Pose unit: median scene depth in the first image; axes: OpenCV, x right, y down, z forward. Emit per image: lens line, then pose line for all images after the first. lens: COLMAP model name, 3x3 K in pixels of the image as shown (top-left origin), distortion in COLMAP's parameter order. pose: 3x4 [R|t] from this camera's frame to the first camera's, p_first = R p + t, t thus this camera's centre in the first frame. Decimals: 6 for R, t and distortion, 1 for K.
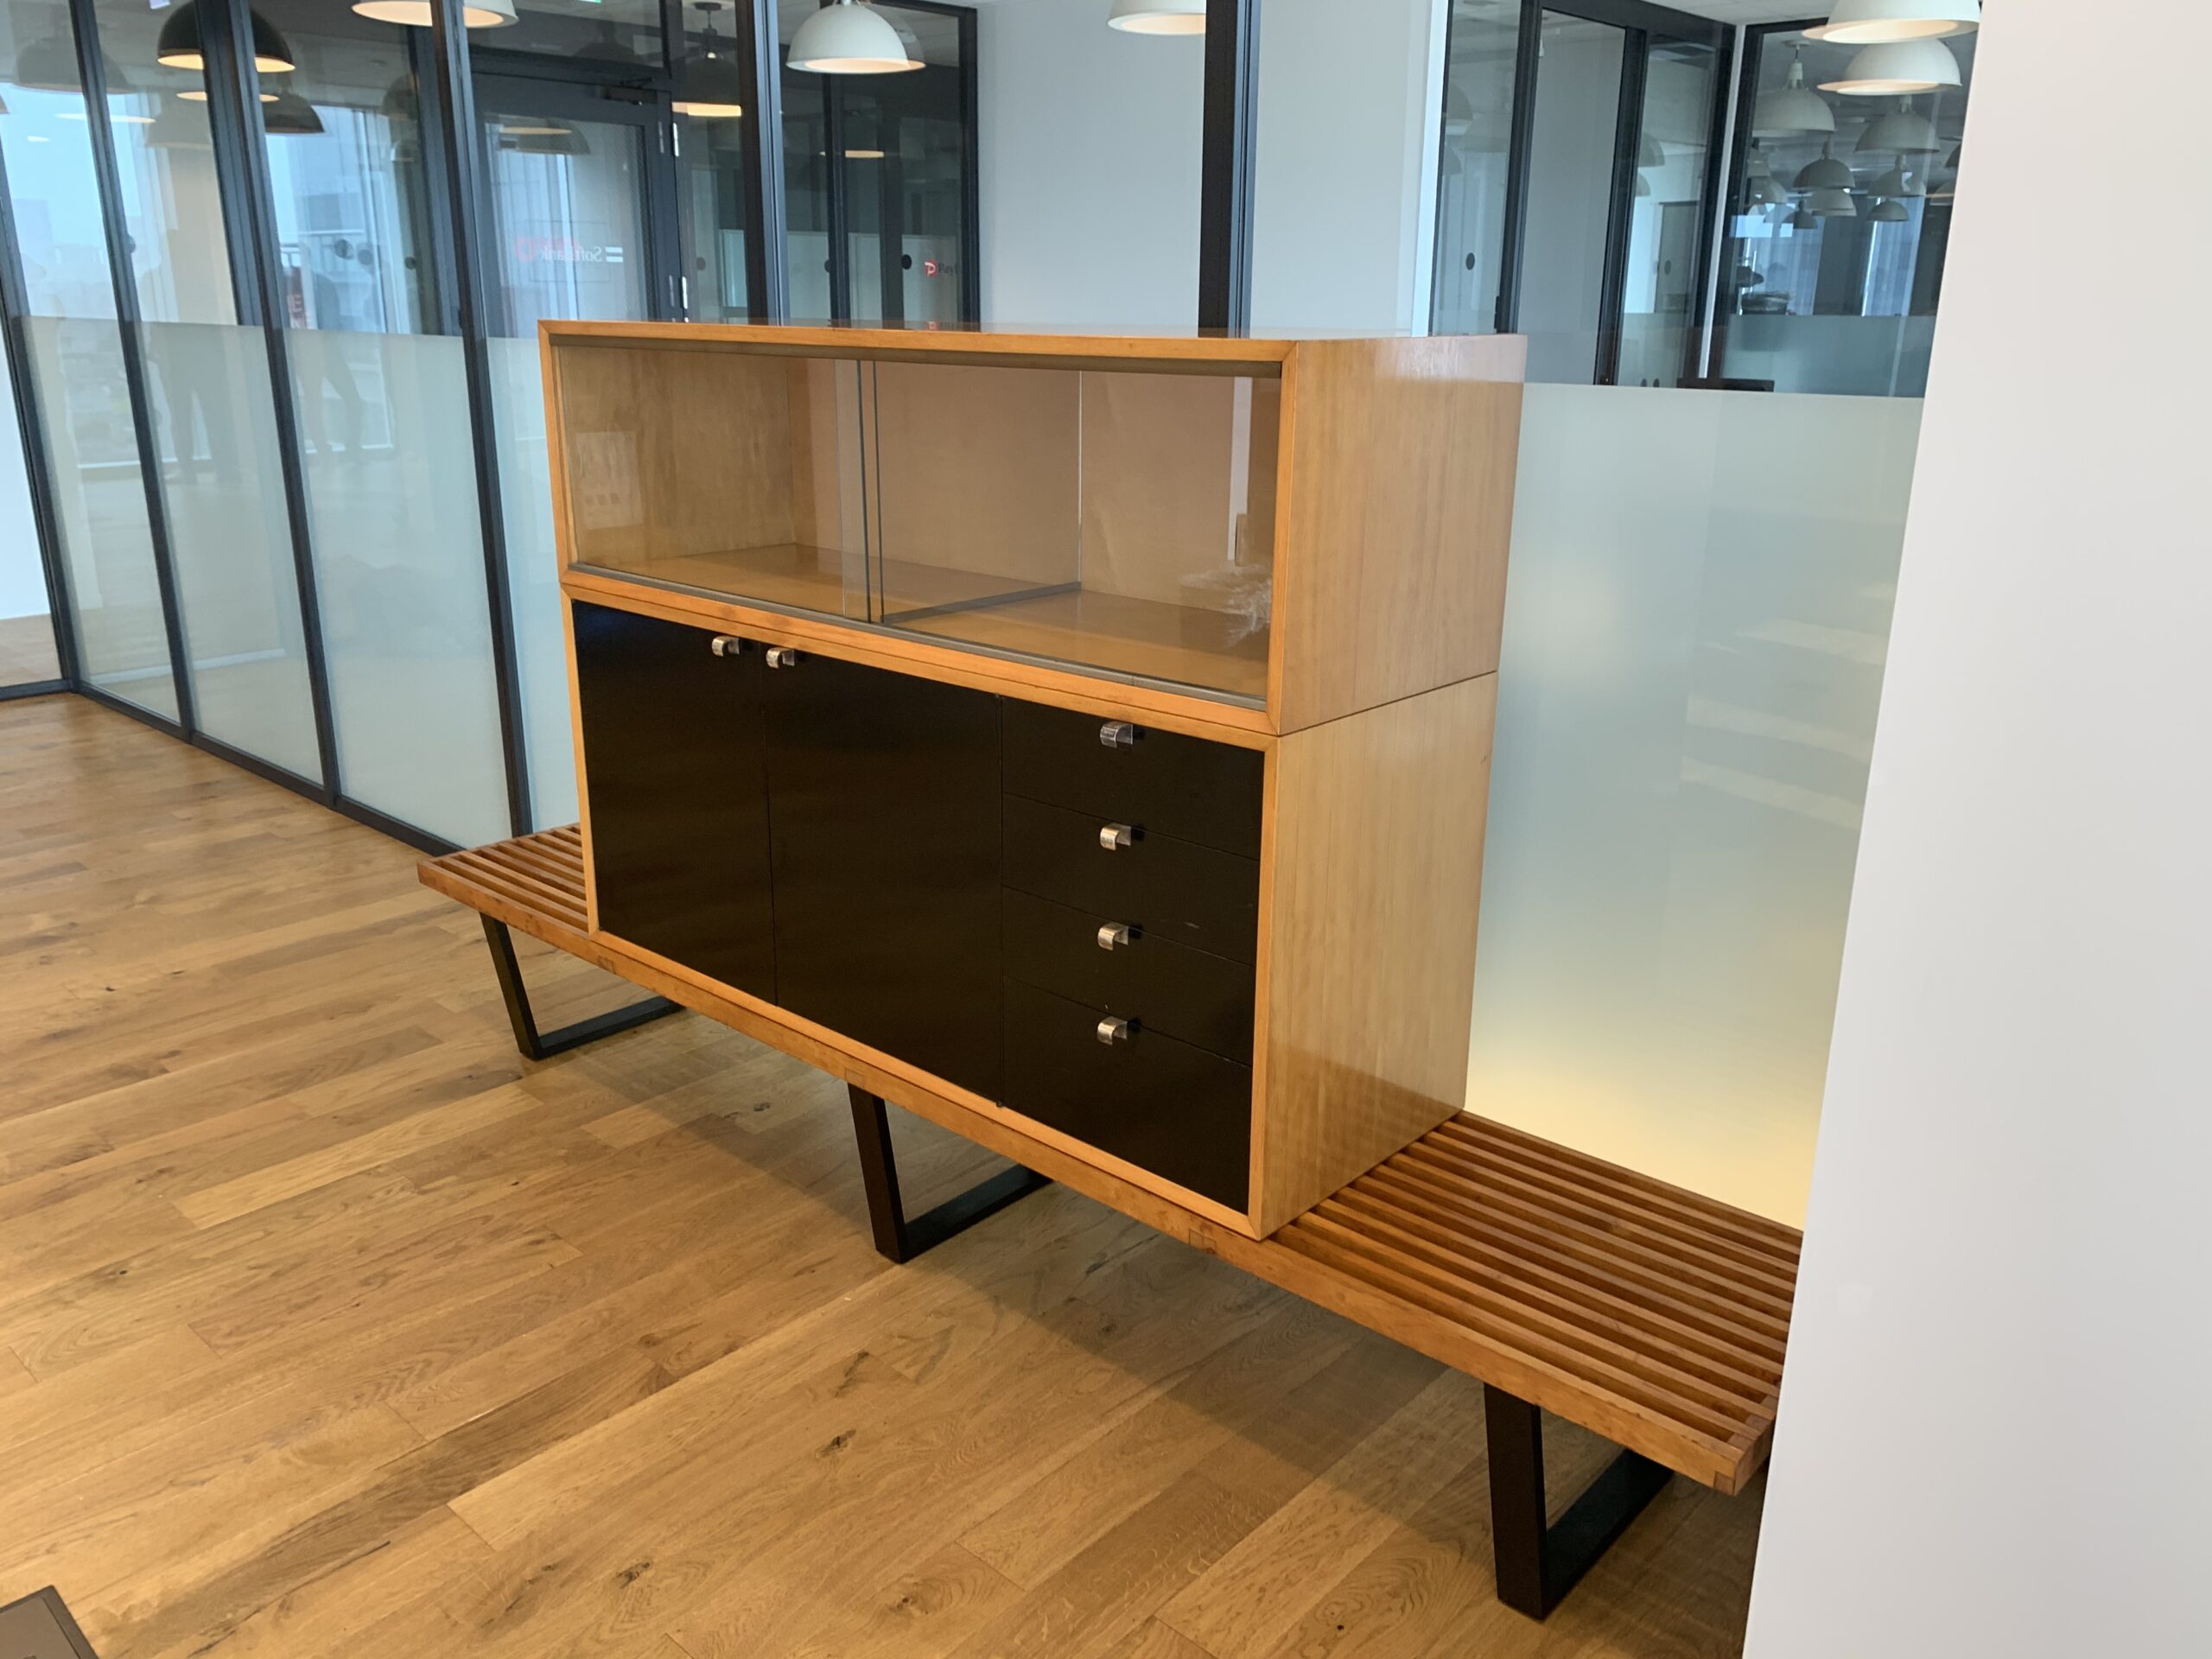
lens RADIAL K [[1697.5, 0, 1099.0], [0, 1697.5, 829.0], [0, 0, 1]] dist [-0.003193, 0.003825]
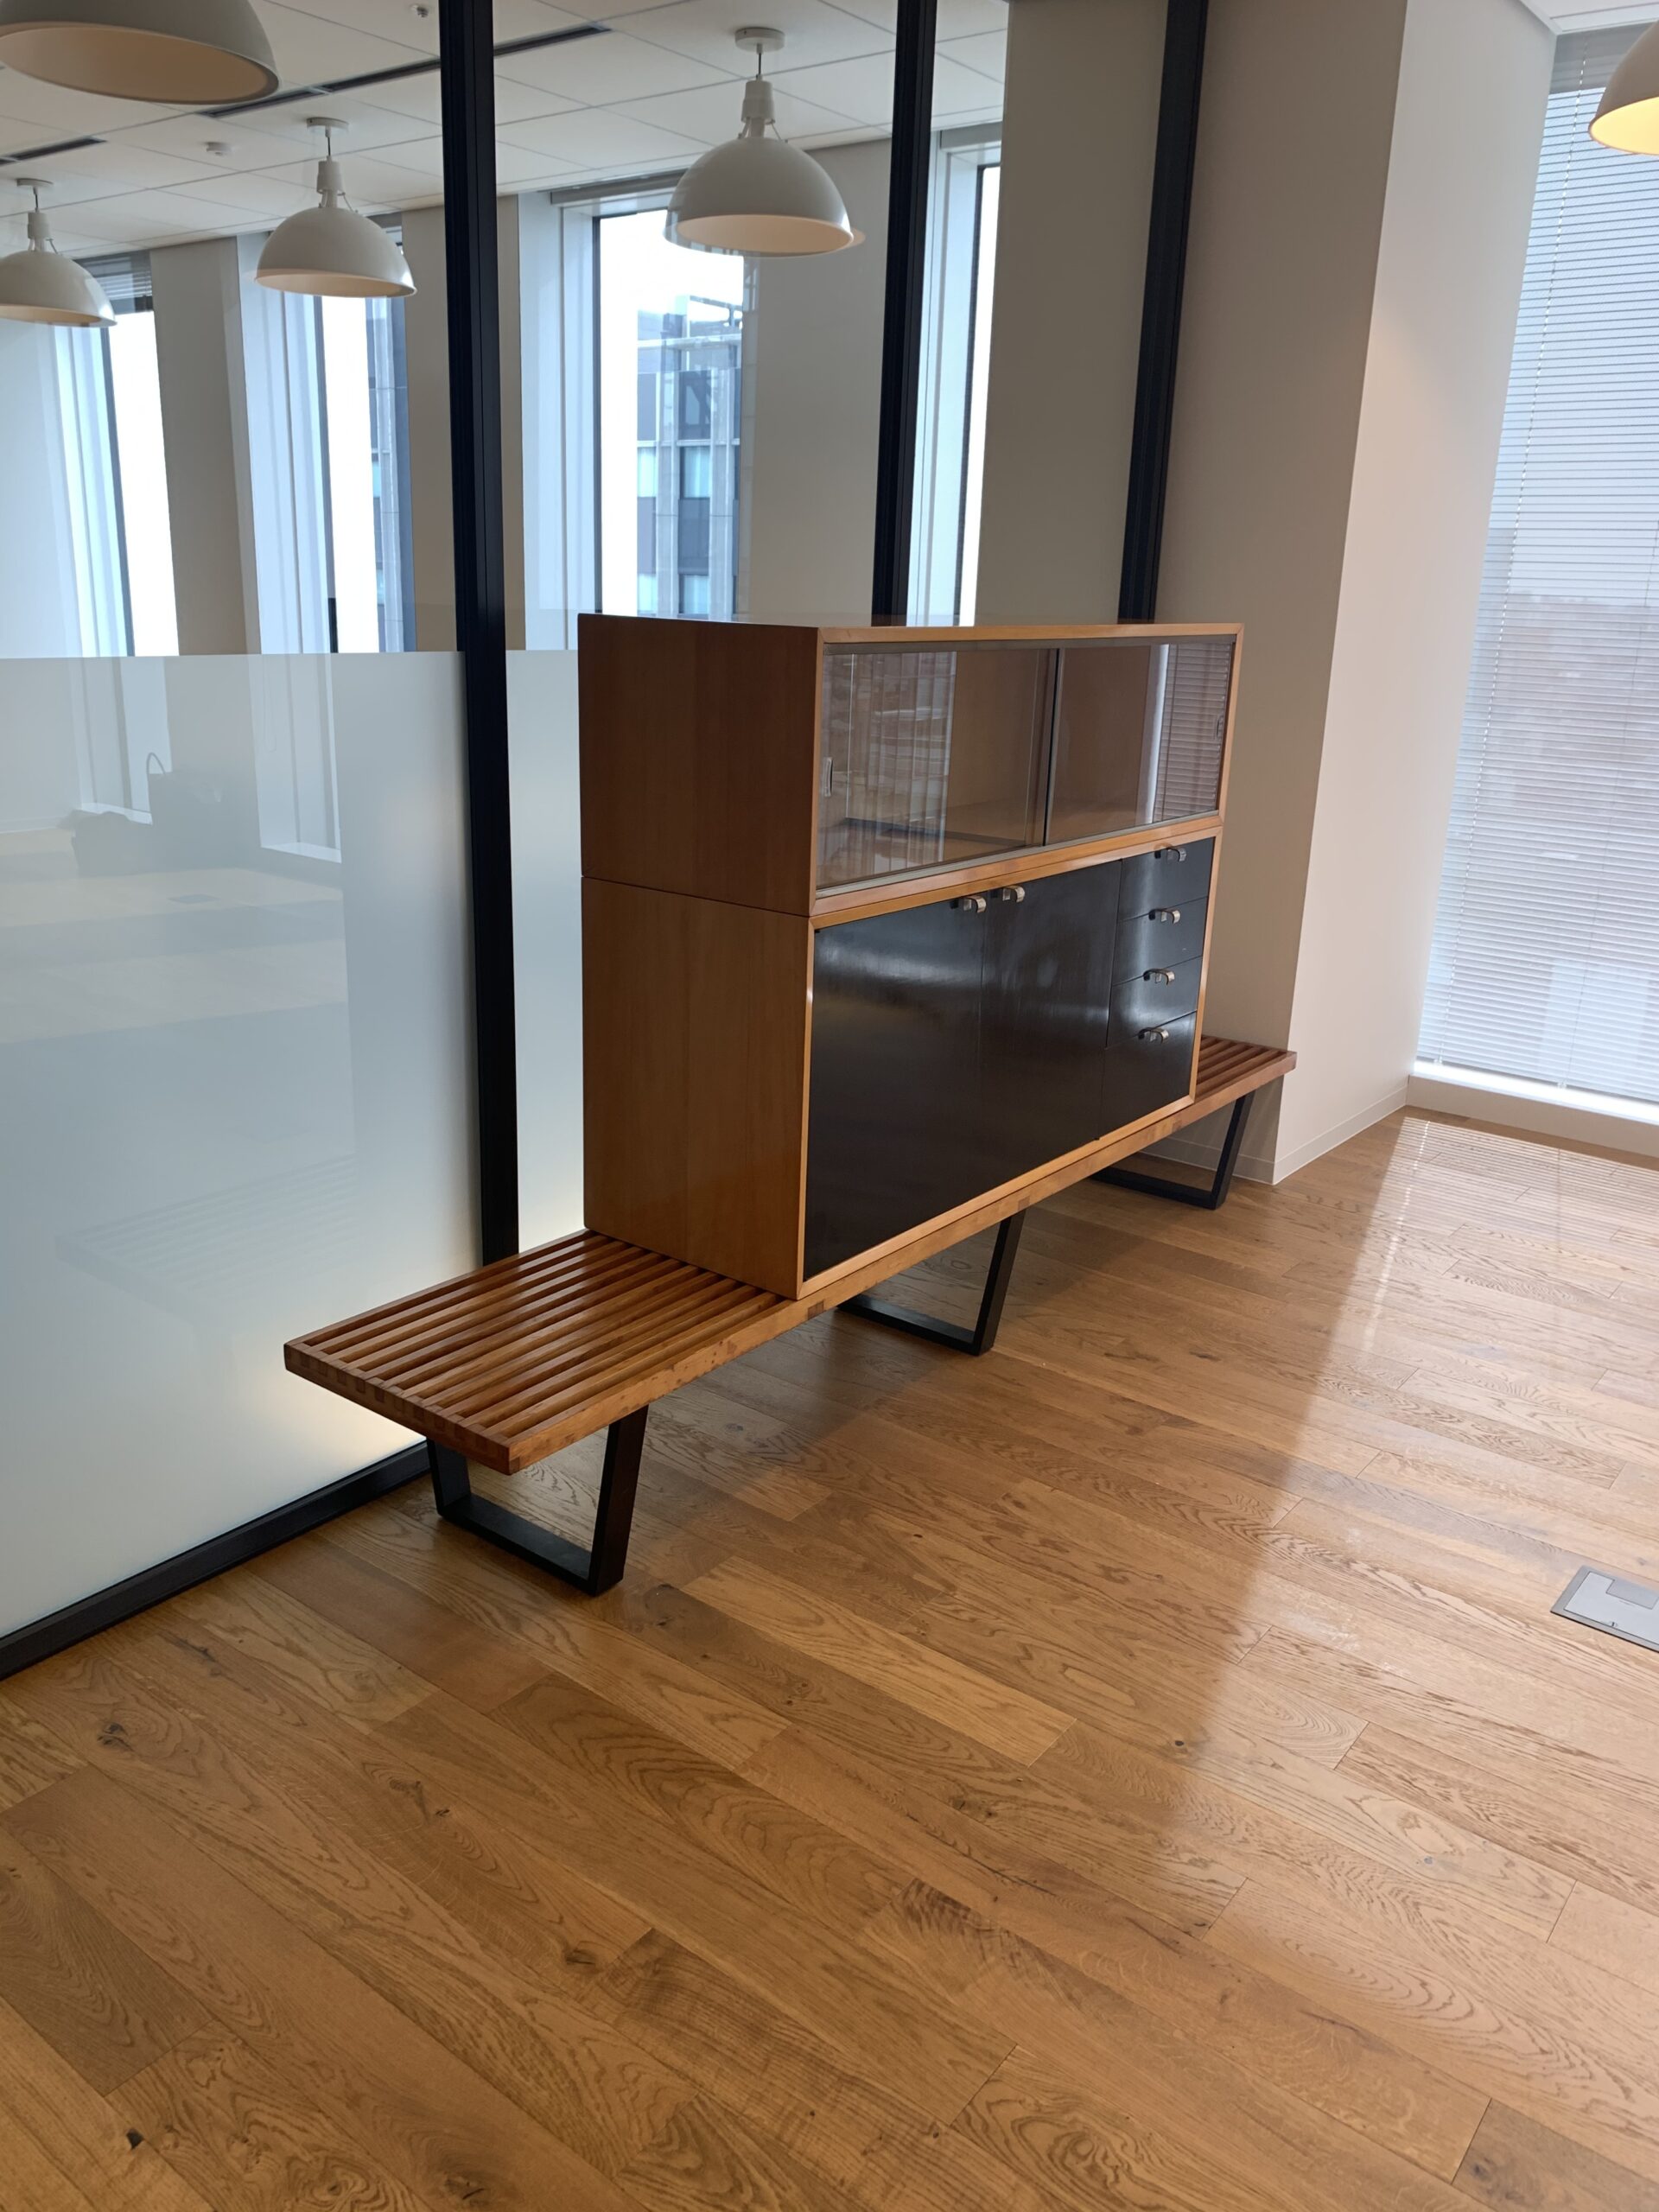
lens RADIAL K [[1697.5, 0, 822.2], [0, 1697.5, 1068.0], [0, 0, 1]] dist [-0.003193, 0.003825]
pose [[-0.083697, -0.291430, 0.952924, -1.177914], [0.266910, 0.914781, 0.303208, -0.335208], [-0.960080, 0.279722, 0.001222, 0.987192]]
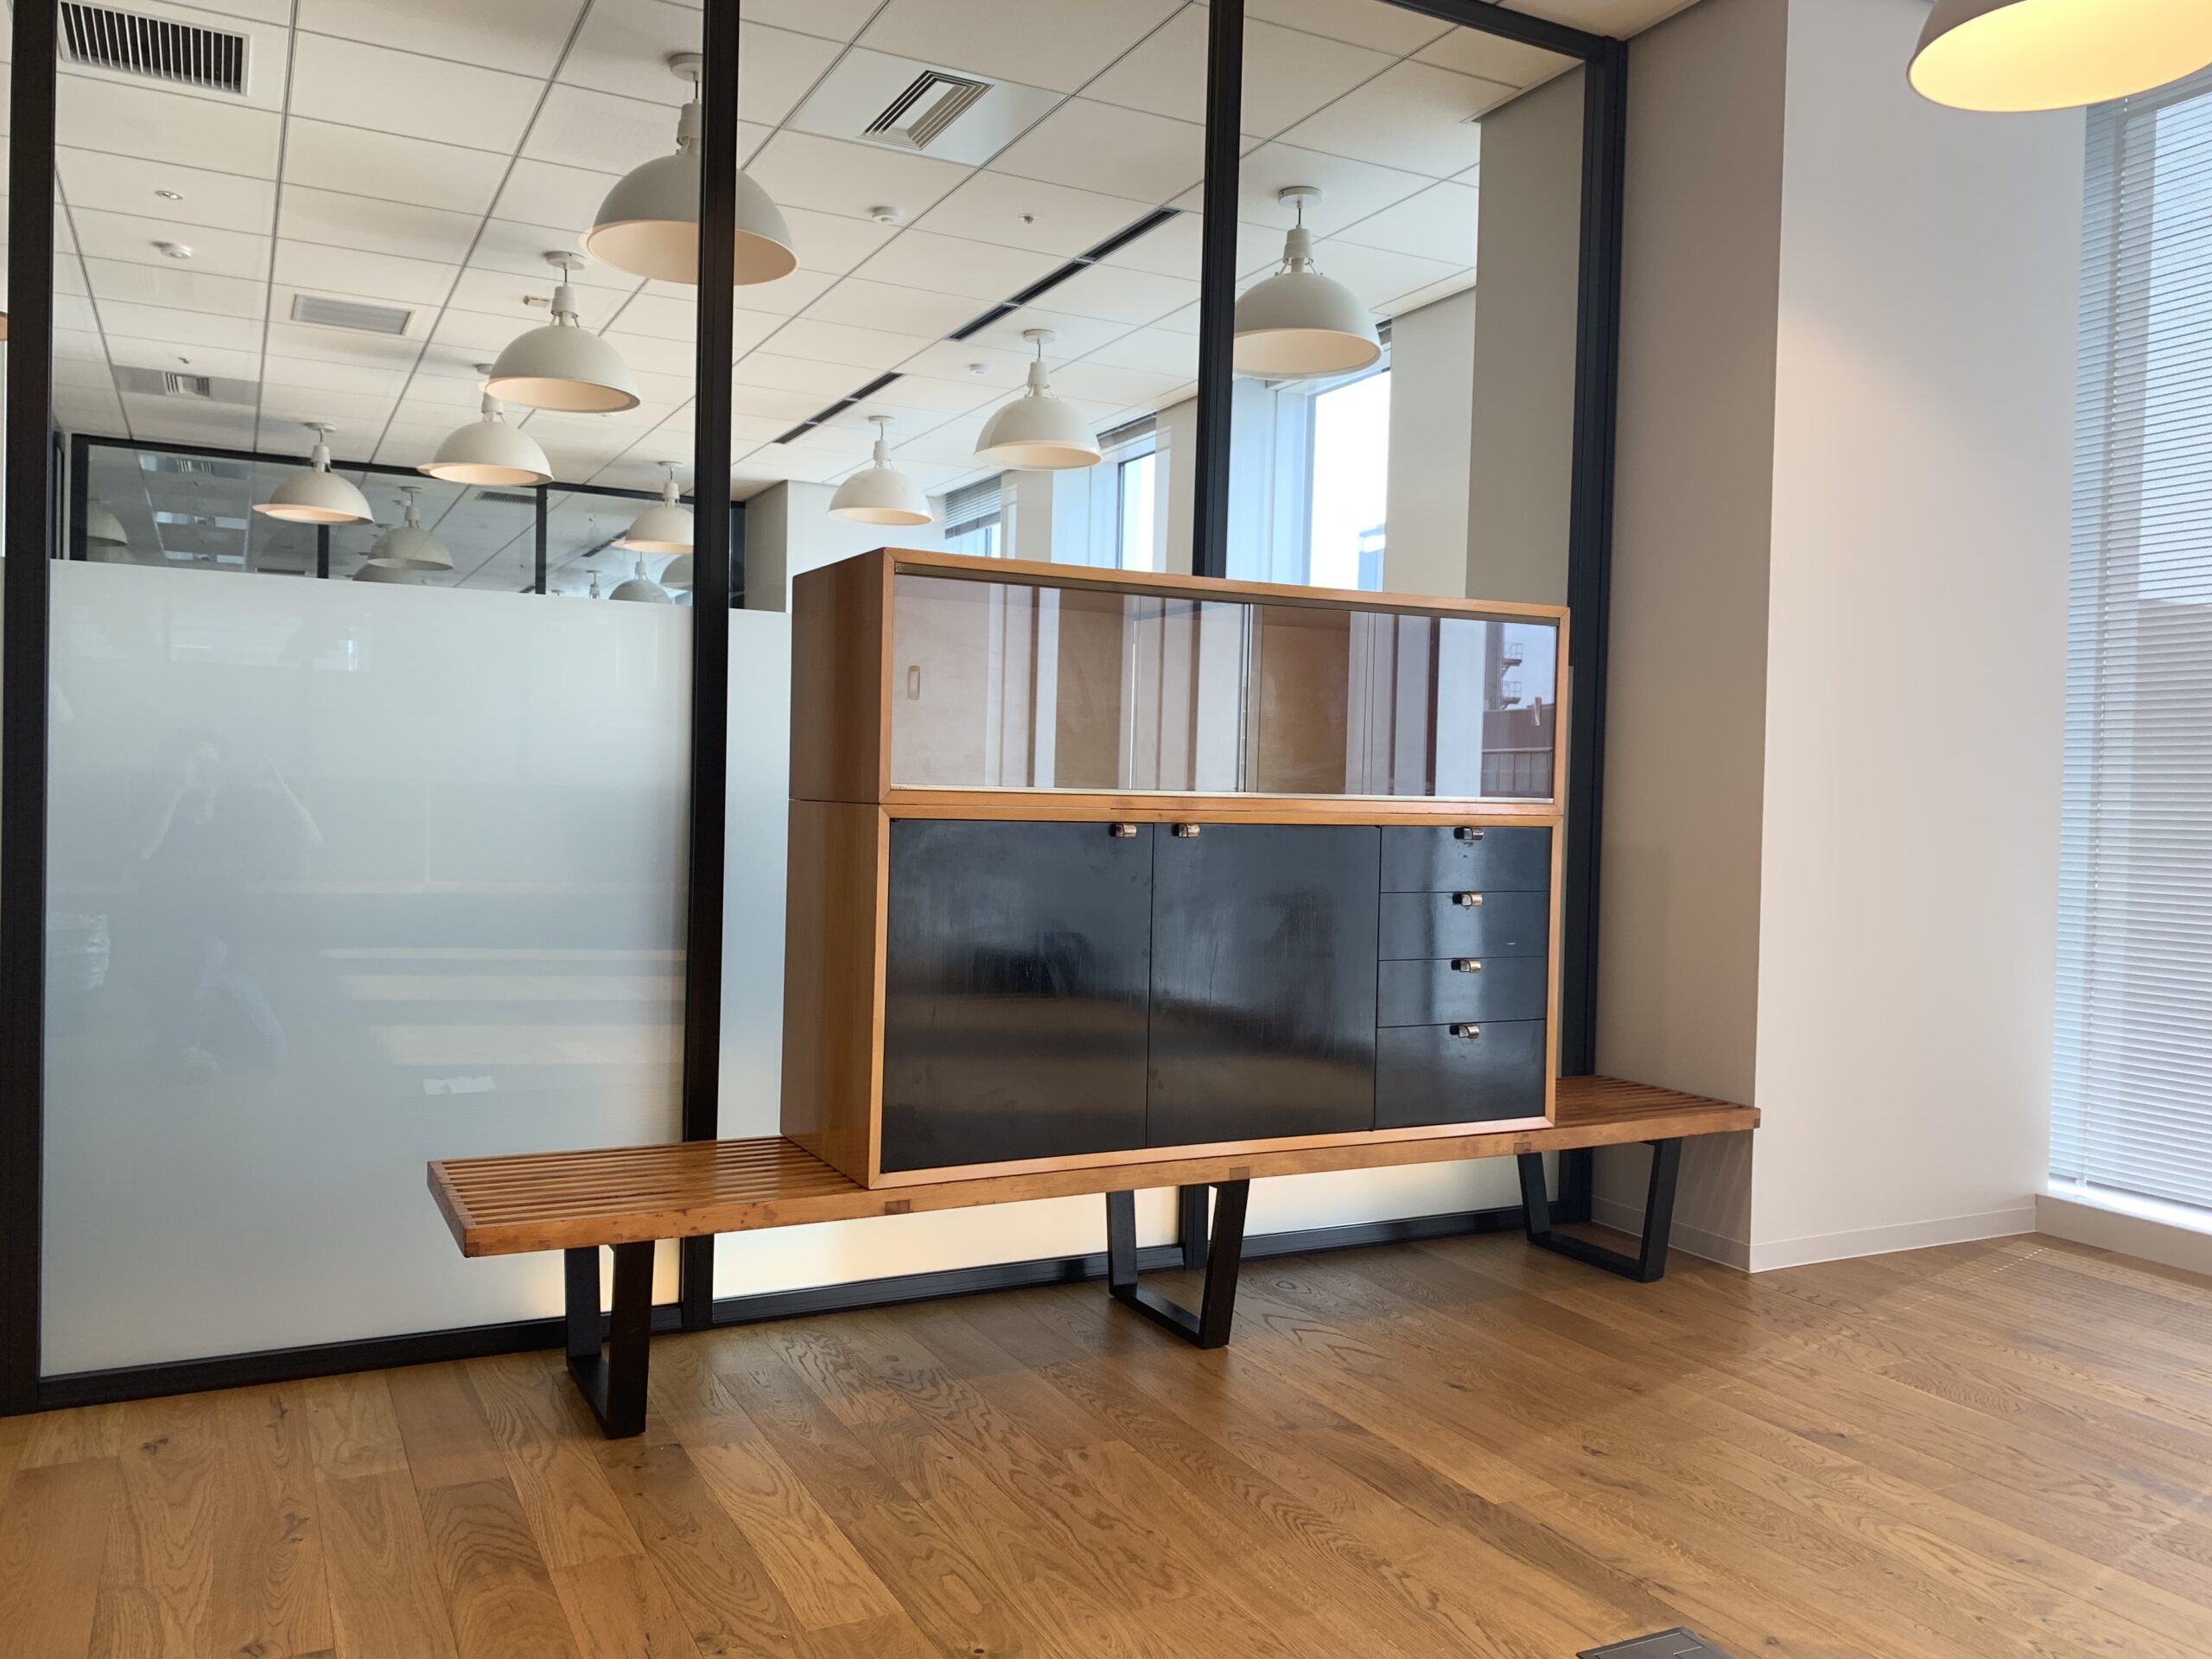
lens RADIAL K [[1697.5, 0, 1089.9], [0, 1697.5, 827.9], [0, 0, 1]] dist [-0.003193, 0.003825]
pose [[0.352480, -0.021813, 0.935565, -1.163071], [0.263690, 0.961535, -0.076929, -0.023341], [-0.897901, 0.273815, 0.344674, 0.538189]]
